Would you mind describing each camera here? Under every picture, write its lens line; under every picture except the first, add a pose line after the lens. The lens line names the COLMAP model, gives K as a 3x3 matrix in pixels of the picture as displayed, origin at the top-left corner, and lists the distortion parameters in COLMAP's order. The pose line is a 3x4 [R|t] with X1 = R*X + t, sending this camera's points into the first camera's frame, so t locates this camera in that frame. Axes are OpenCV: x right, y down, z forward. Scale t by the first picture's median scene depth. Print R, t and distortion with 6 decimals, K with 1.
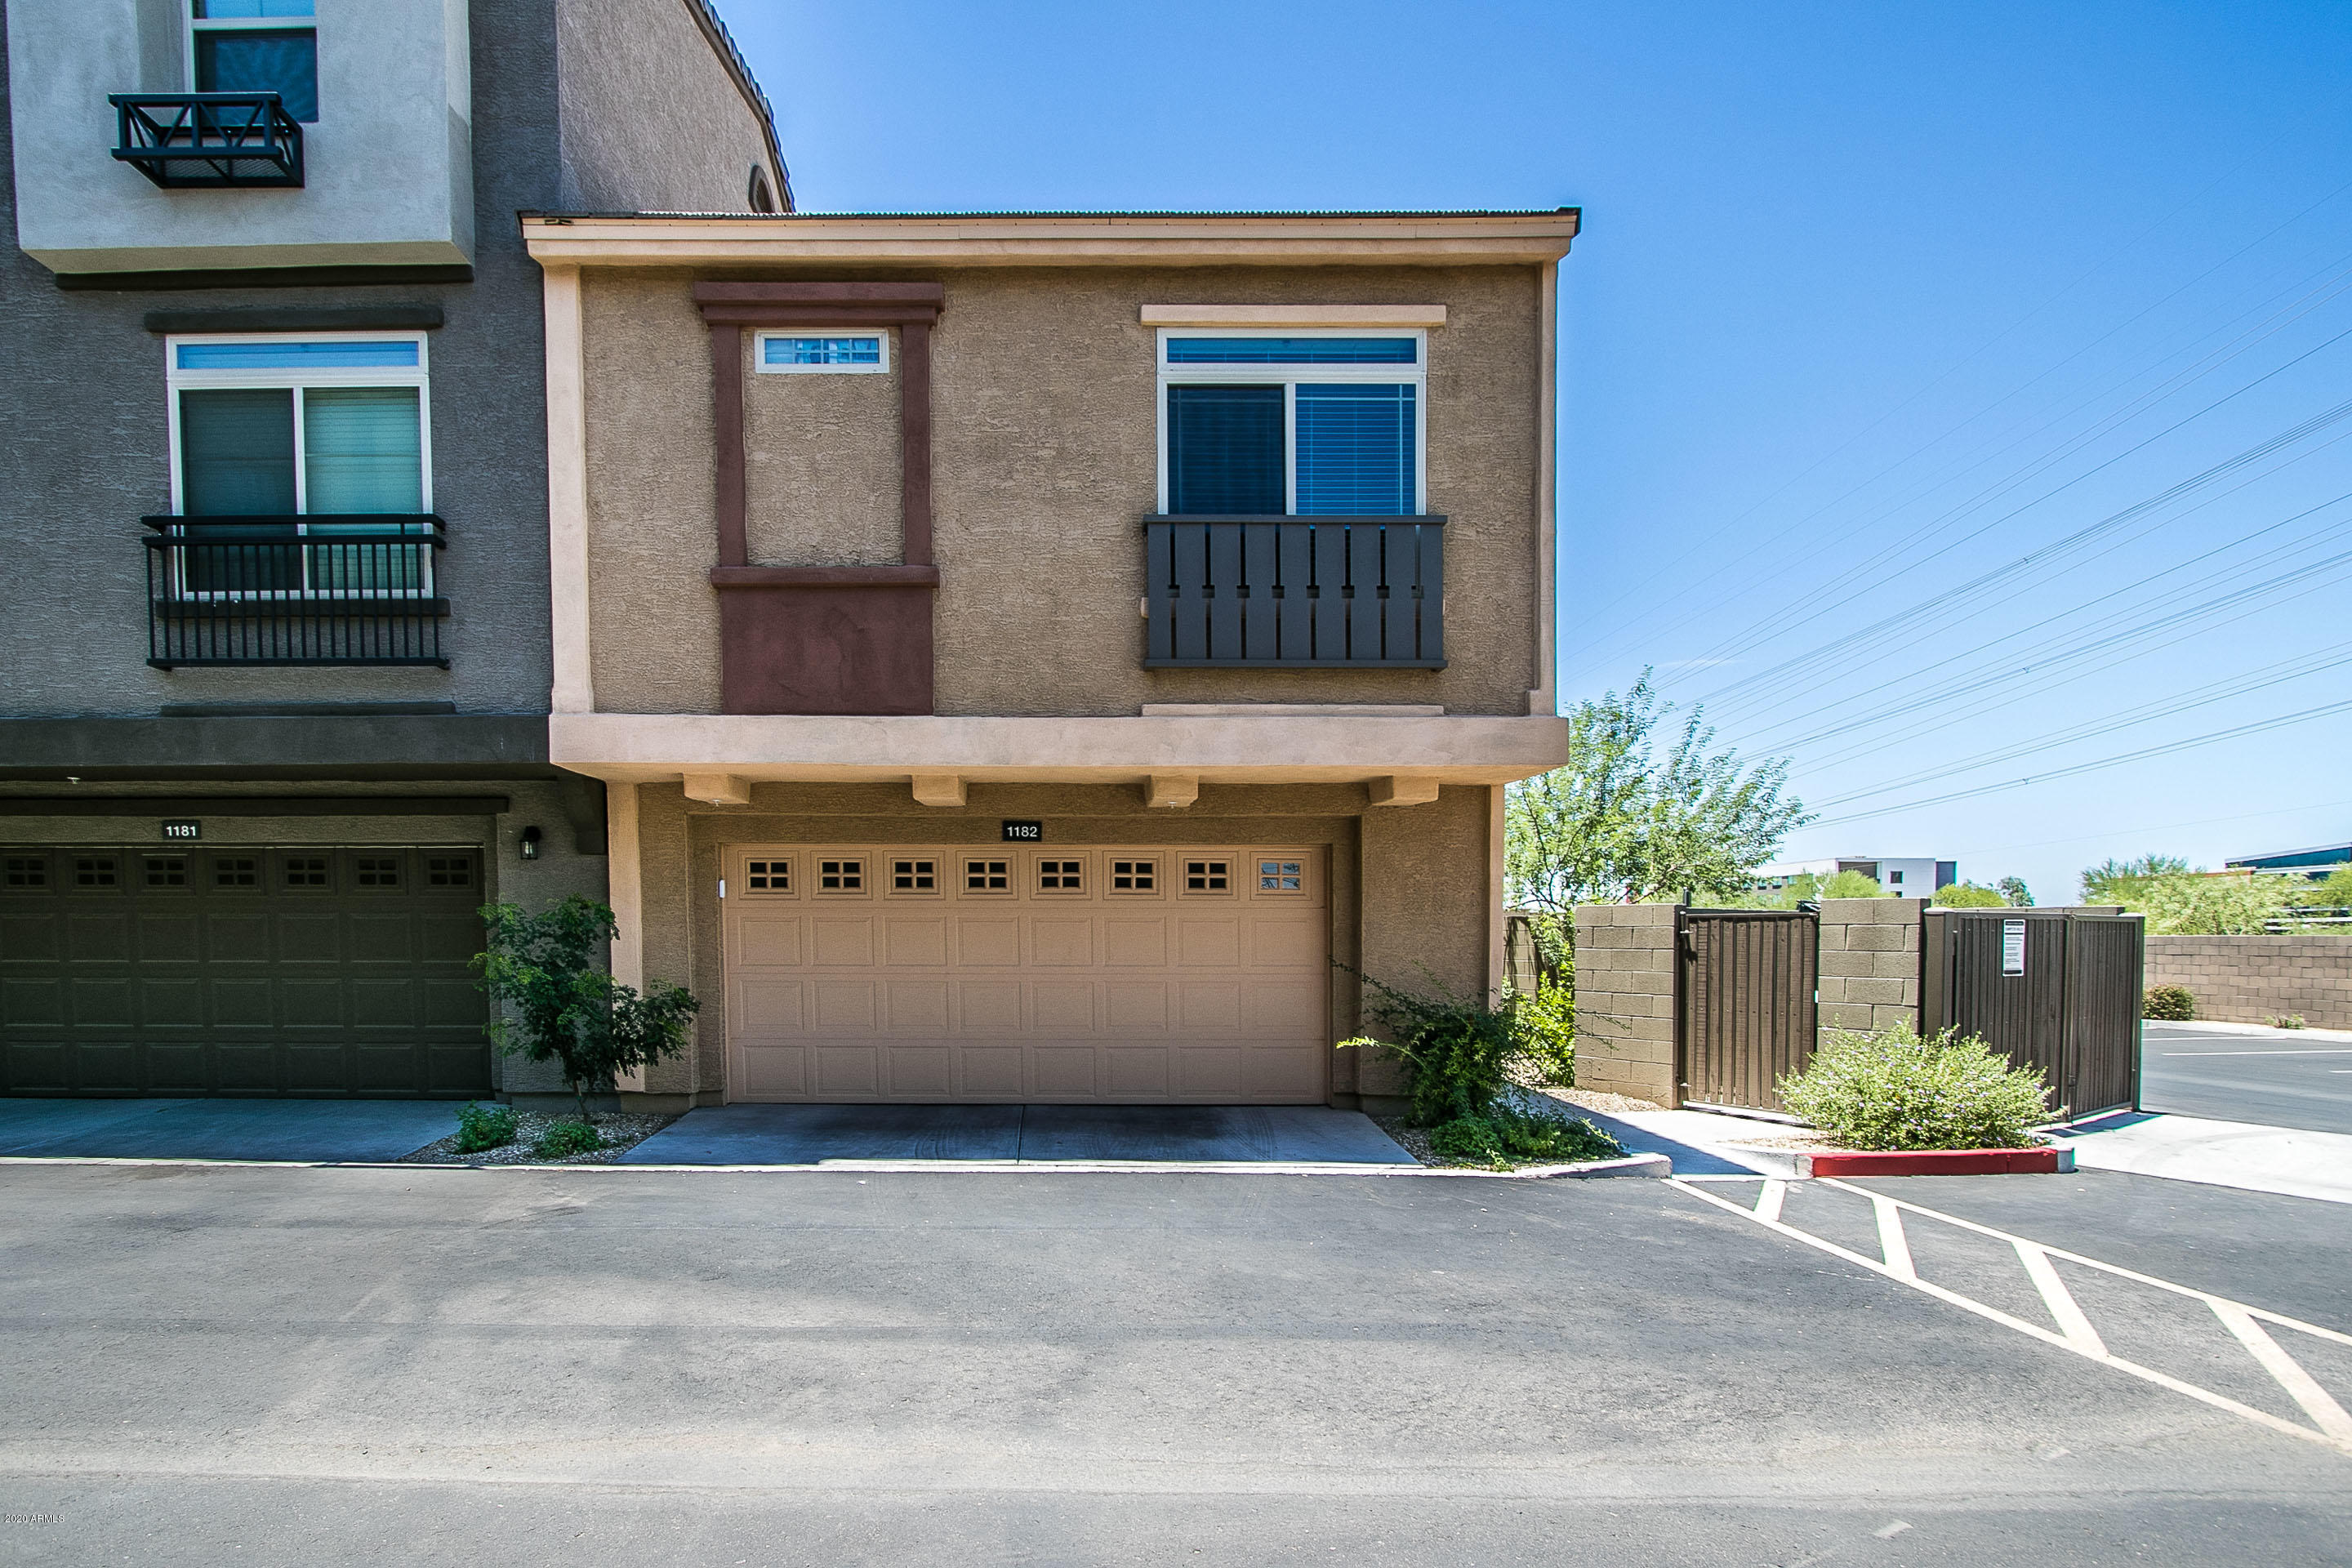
lens RADIAL K [[1115.8, 0, 1175.8], [0, 1115.8, 916.8], [0, 0, 1]] dist [-0.012311, 0.000228]
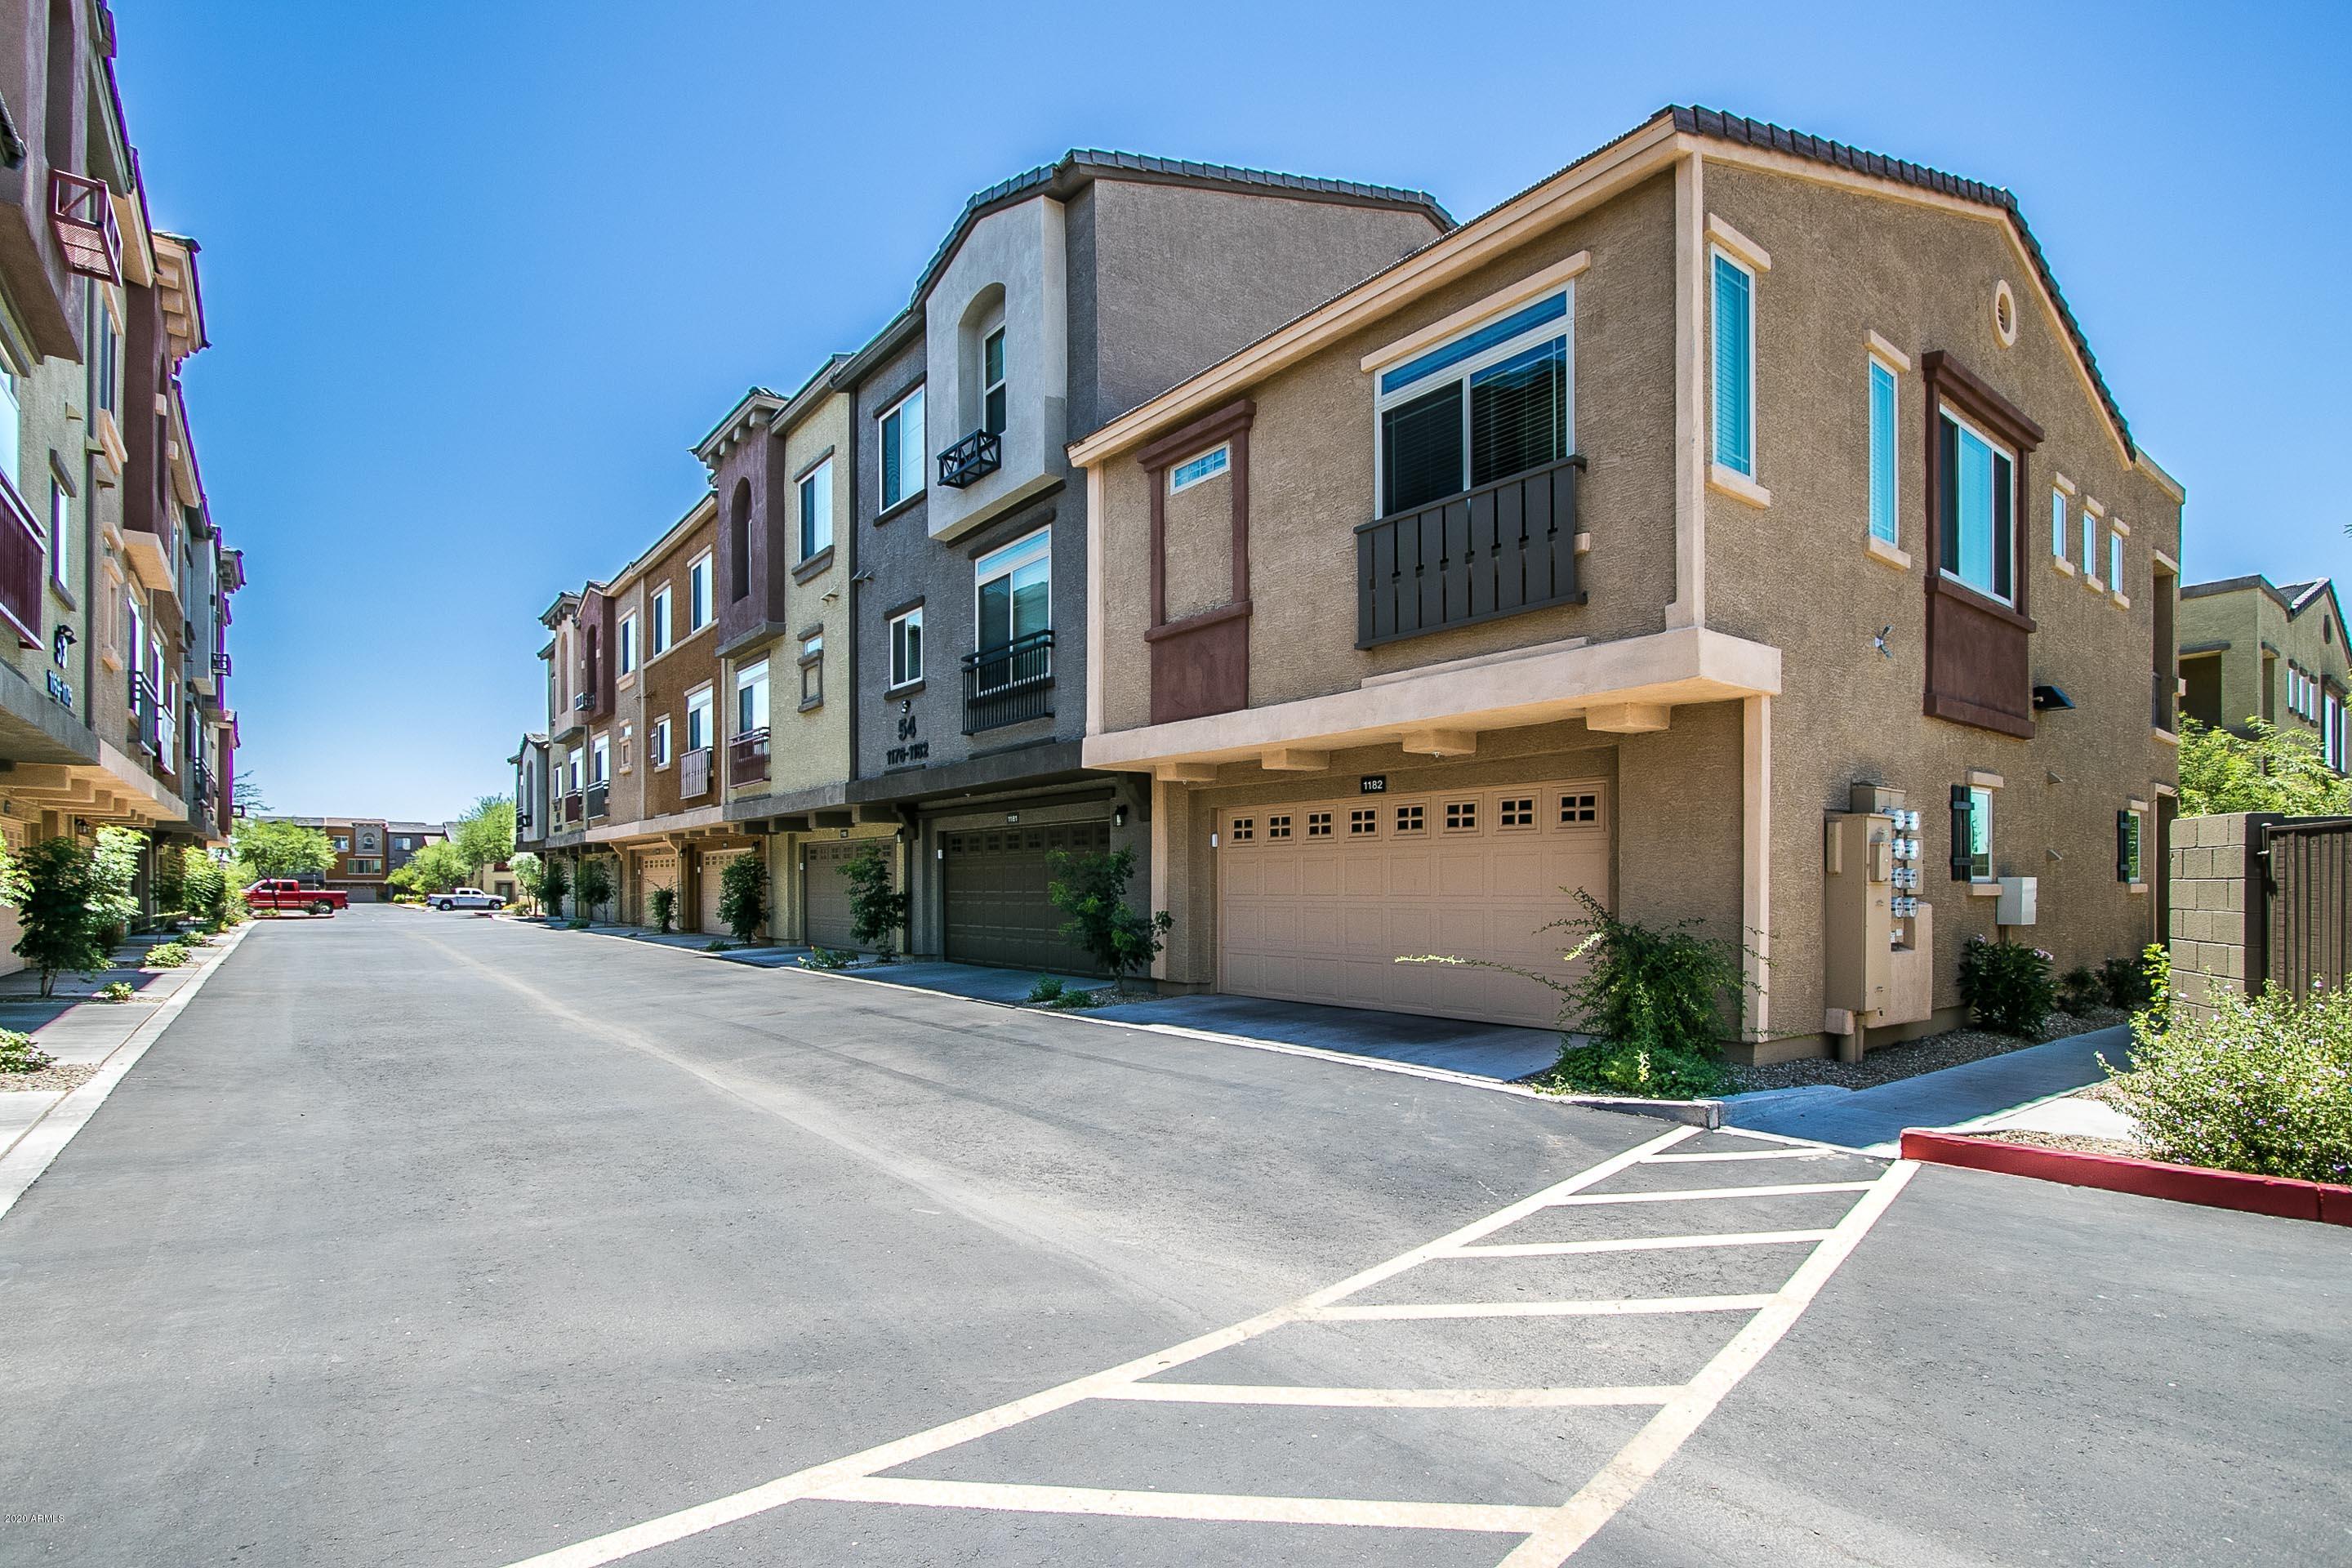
lens RADIAL K [[1119.1, 0, 1165.4], [0, 1119.1, 782.3], [0, 0, 1]] dist [-0.011229, 0.000608]
pose [[0.622911, -0.075646, -0.778627, 0.768089], [0.019140, 0.996490, -0.081500, 0.018096], [0.782059, 0.035864, 0.622172, 0.070883]]
